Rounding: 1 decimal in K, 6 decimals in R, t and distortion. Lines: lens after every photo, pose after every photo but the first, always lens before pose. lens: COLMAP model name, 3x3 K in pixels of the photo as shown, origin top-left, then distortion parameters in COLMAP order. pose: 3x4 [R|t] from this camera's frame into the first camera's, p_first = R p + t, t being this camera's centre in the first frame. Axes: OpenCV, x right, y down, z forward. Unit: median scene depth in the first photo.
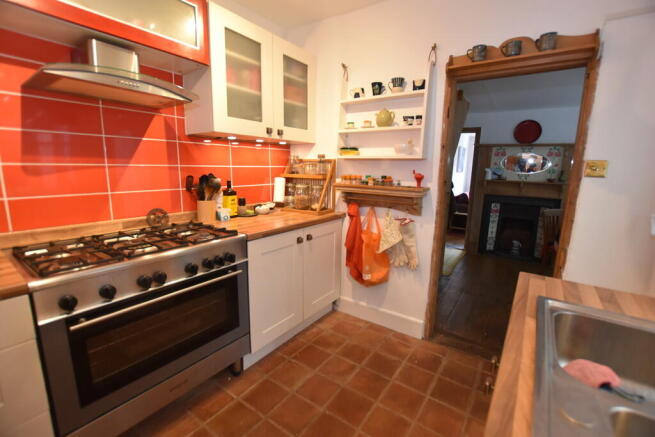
lens RADIAL K [[289.9, 0, 327.3], [0, 289.9, 217.3], [0, 0, 1]] dist [-0.029427, 0.001015]
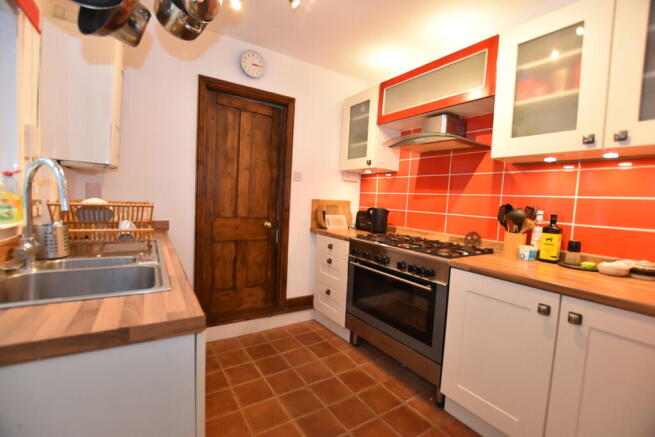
lens RADIAL K [[289.9, 0, 327.3], [0, 289.9, 217.3], [0, 0, 1]] dist [-0.029427, 0.001015]
pose [[-0.371218, 0.020432, -0.928321, 0.716367], [-0.215150, 0.970658, 0.107398, -0.085820], [0.903276, 0.239597, -0.355930, 0.879673]]
